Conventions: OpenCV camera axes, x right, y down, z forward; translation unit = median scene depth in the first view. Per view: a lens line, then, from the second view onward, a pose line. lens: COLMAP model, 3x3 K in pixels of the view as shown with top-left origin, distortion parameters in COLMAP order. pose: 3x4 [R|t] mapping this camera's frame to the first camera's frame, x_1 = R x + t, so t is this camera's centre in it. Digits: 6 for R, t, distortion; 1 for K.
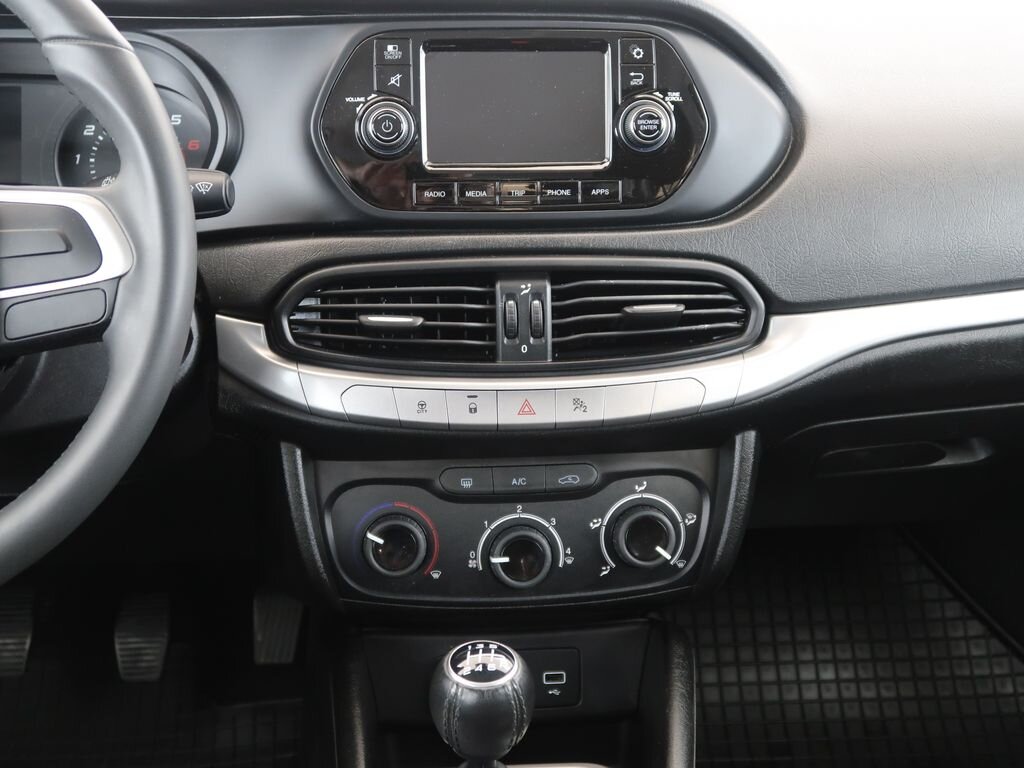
lens RADIAL K [[750.7, 0, 509.9], [0, 750.7, 357.0], [0, 0, 1]] dist [-0.000044, -0.000595]
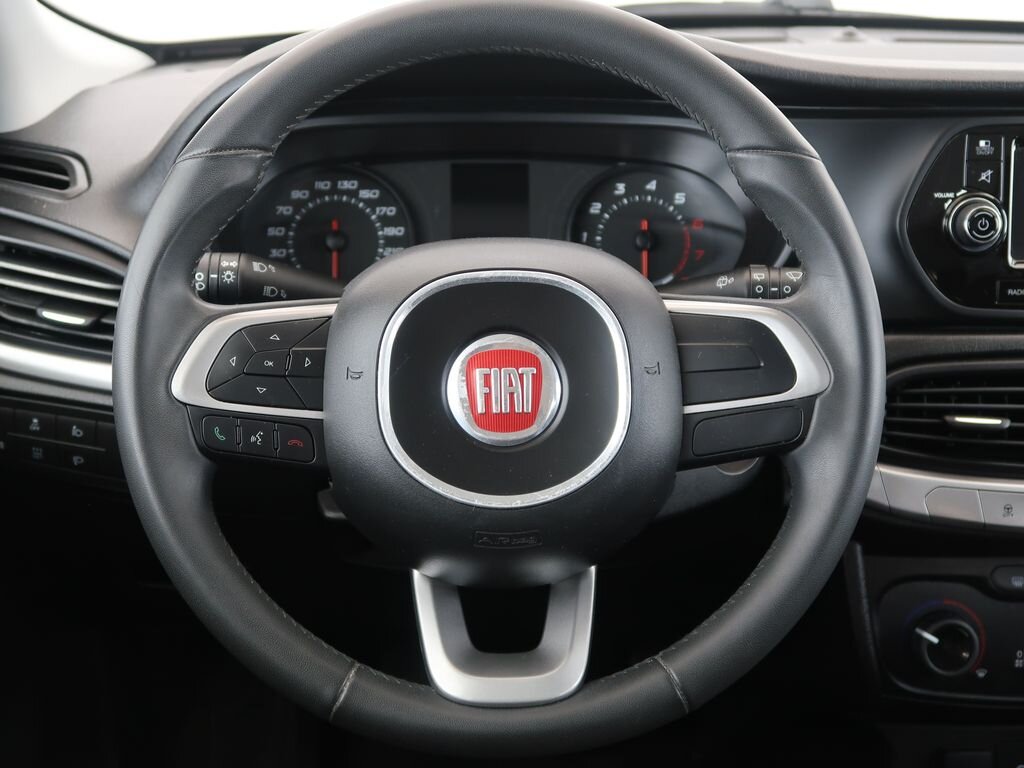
lens RADIAL K [[722.3, 0, 528.9], [0, 722.3, 345.0], [0, 0, 1]] dist [-0.002643, -0.001568]
pose [[0.999566, 0.018264, -0.023099, -0.710154], [-0.018306, 0.999831, -0.001586, -0.133692], [0.023066, 0.002008, 0.999732, 0.045464]]
